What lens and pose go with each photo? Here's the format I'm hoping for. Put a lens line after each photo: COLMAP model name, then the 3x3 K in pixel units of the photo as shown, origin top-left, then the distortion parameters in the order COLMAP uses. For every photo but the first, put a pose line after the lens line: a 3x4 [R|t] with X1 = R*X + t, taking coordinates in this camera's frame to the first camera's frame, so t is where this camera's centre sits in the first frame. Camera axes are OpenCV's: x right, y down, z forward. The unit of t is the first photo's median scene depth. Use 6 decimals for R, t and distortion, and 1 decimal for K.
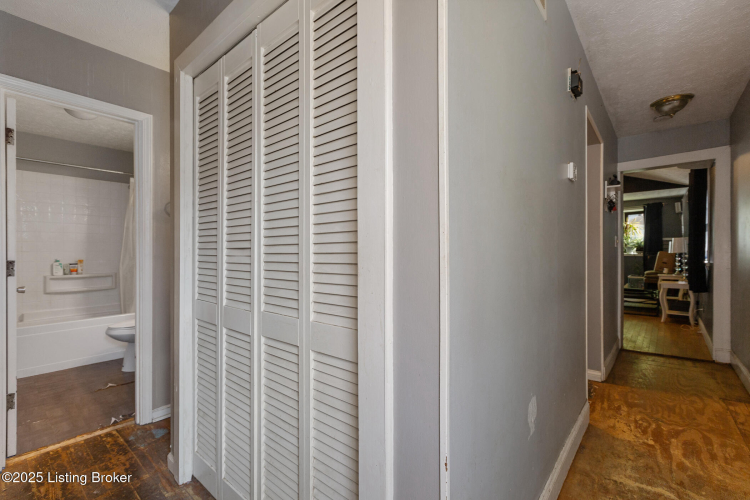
lens RADIAL K [[329.1, 0, 376.0], [0, 329.1, 247.0], [0, 0, 1]] dist [0.000123, 0.000028]
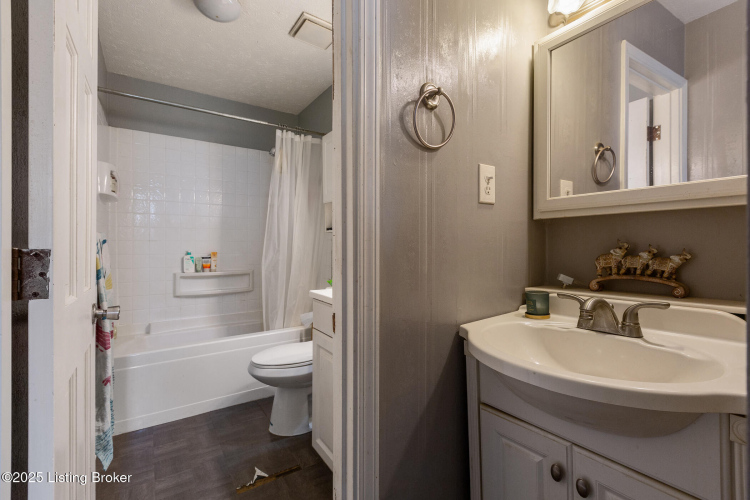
lens RADIAL K [[329.1, 0, 376.0], [0, 329.1, 247.0], [0, 0, 1]] dist [0.000123, 0.000028]
pose [[0.963345, 0.010529, -0.268058, -0.359065], [-0.008087, 0.999915, 0.010213, 0.016802], [0.268143, -0.007671, 0.963349, 0.396040]]
